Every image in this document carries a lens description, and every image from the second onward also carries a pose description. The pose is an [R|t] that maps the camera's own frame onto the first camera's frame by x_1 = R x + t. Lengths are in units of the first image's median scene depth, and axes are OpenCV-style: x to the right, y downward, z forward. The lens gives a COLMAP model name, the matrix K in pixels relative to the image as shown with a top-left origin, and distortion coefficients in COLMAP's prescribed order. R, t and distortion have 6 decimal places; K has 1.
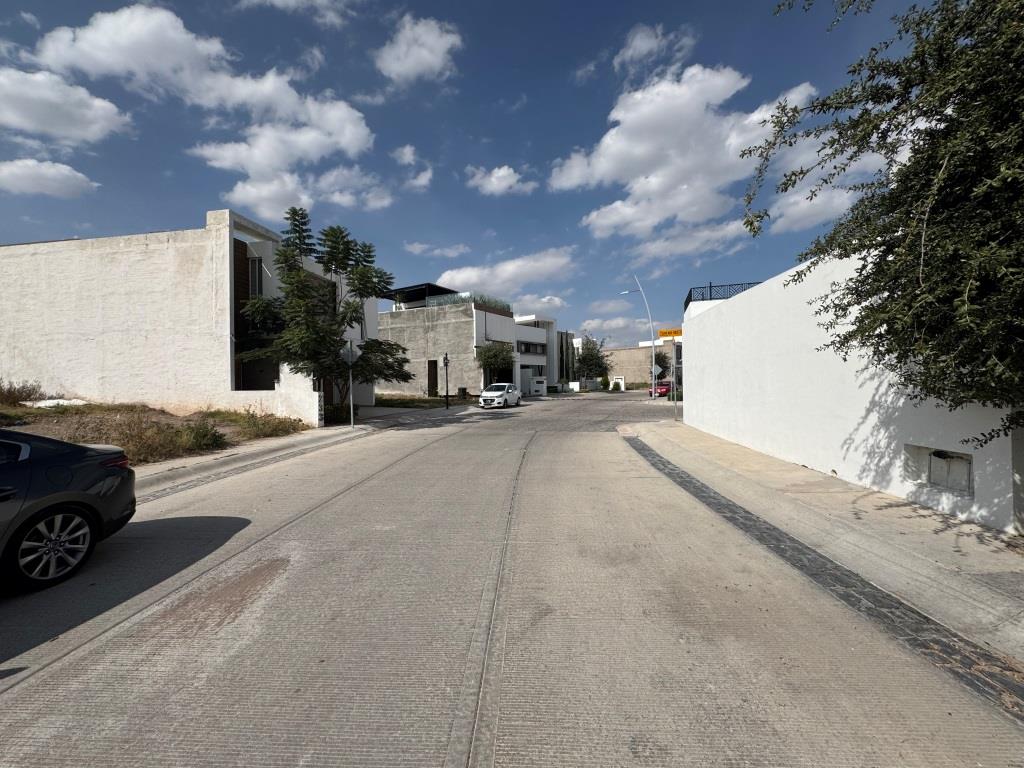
lens RADIAL K [[404.4, 0, 510.5], [0, 404.4, 383.0], [0, 0, 1]] dist [0.000079, -0.000356]
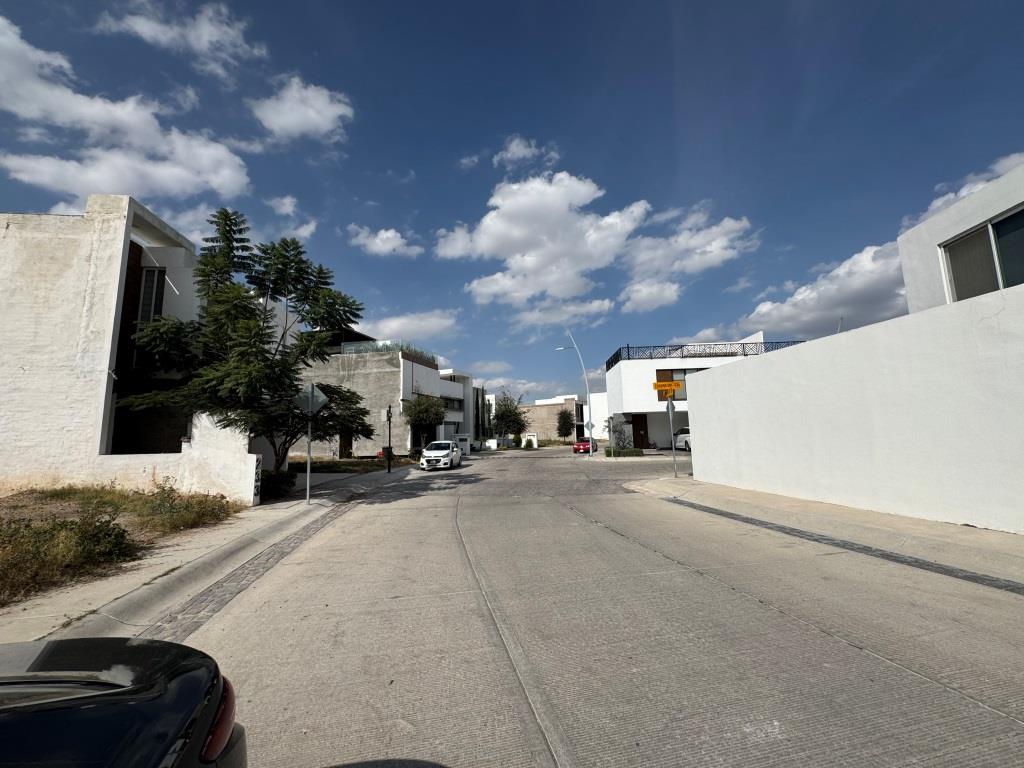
lens RADIAL K [[404.4, 0, 510.5], [0, 404.4, 383.0], [0, 0, 1]] dist [0.000079, -0.000356]
pose [[0.960742, 0.027162, 0.276110, -0.207290], [0.012793, 0.989801, -0.141885, 0.004435], [-0.277147, 0.139847, 0.950596, 0.160680]]
